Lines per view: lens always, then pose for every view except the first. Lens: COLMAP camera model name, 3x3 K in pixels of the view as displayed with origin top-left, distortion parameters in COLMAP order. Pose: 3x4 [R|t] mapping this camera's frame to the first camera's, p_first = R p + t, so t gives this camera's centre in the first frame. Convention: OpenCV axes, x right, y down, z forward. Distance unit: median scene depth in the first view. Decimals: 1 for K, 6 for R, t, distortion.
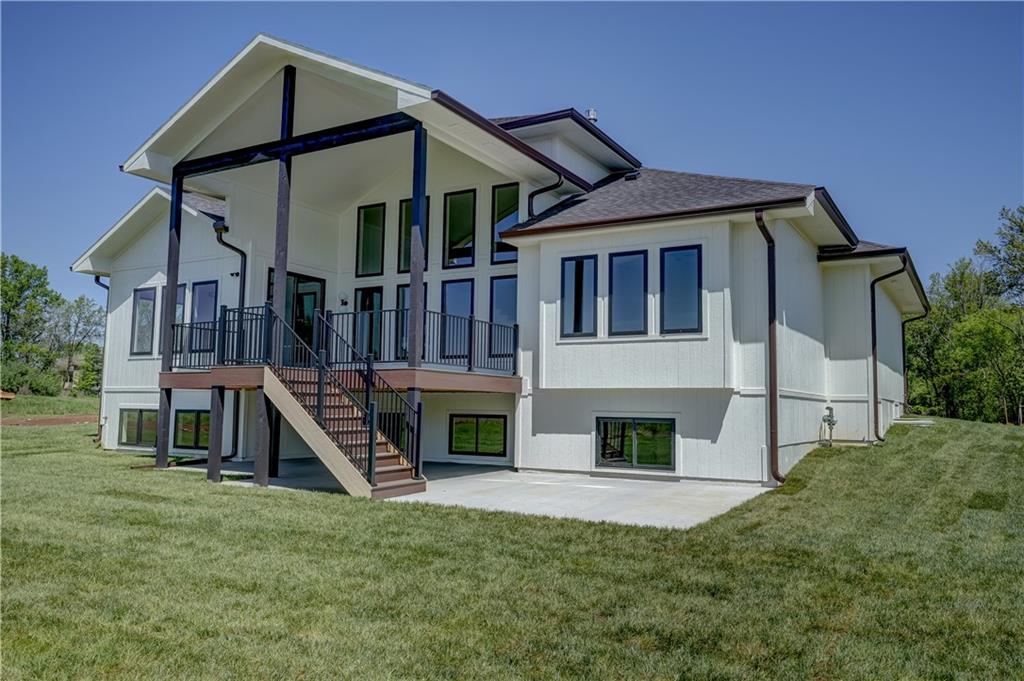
lens RADIAL K [[776.4, 0, 512.0], [0, 776.4, 340.5], [0, 0, 1]] dist [-0.003053, -0.001712]
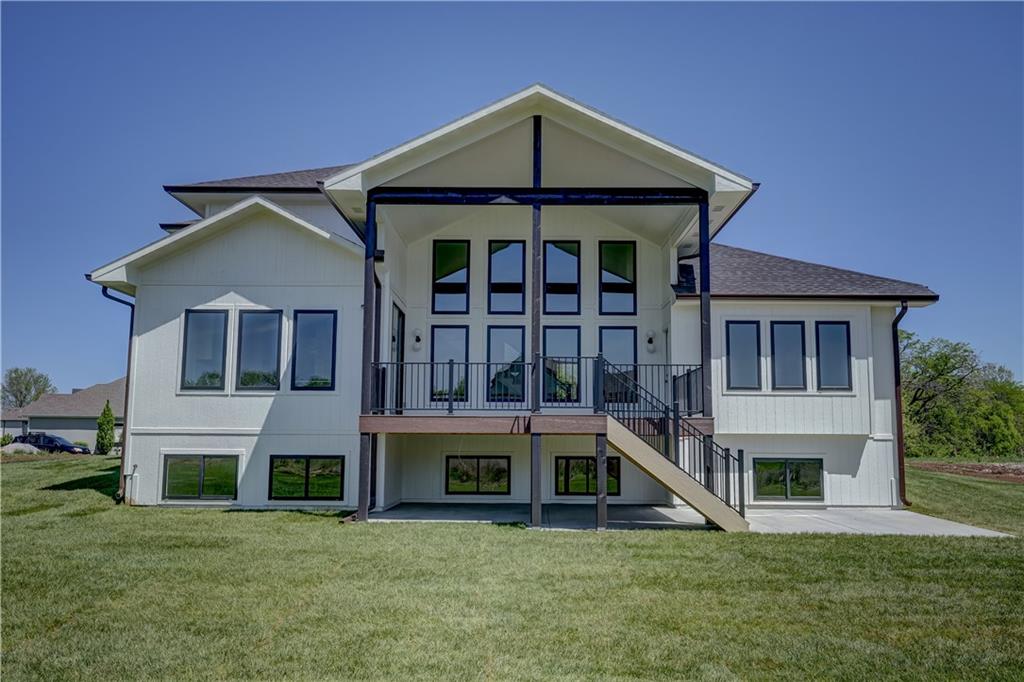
lens RADIAL K [[870.2, 0, 512.0], [0, 870.2, 341.0], [0, 0, 1]] dist [-0.001023, -0.002253]
pose [[0.868063, 0.051873, 0.493736, -0.893085], [-0.038544, 0.998566, -0.037146, -0.016065], [-0.494955, 0.013215, 0.868818, 0.030922]]
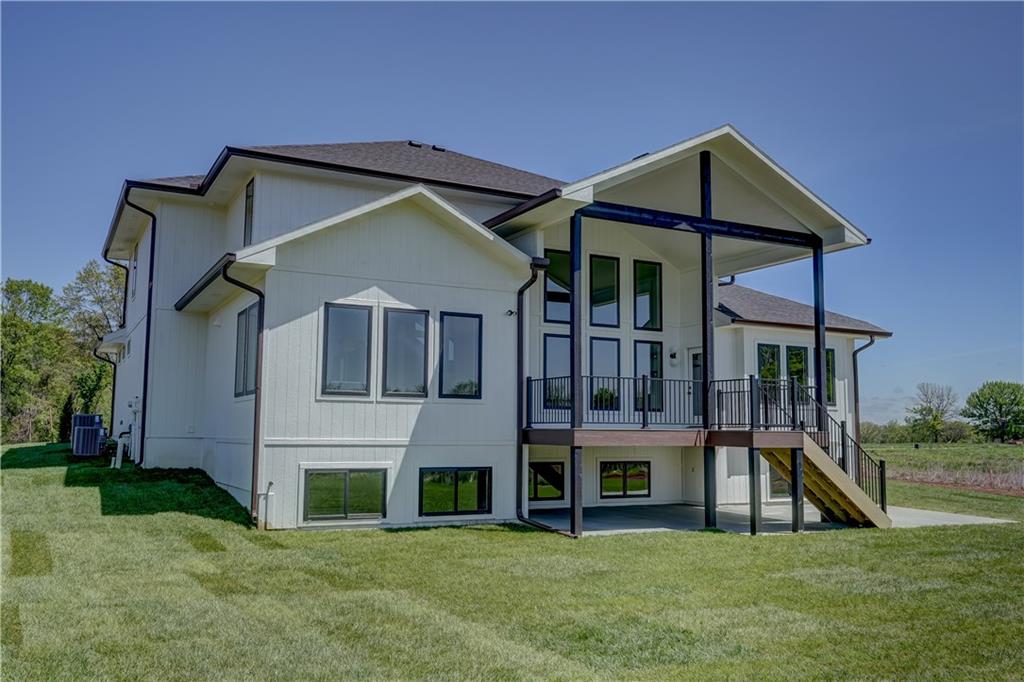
lens RADIAL K [[886.3, 0, 512.0], [0, 886.3, 341.0], [0, 0, 1]] dist [-0.007089, -0.004014]
pose [[0.525189, 0.080815, 0.847140, -1.520462], [-0.075069, 0.995999, -0.048477, -0.004995], [-0.847668, -0.038134, 0.529154, 0.577479]]
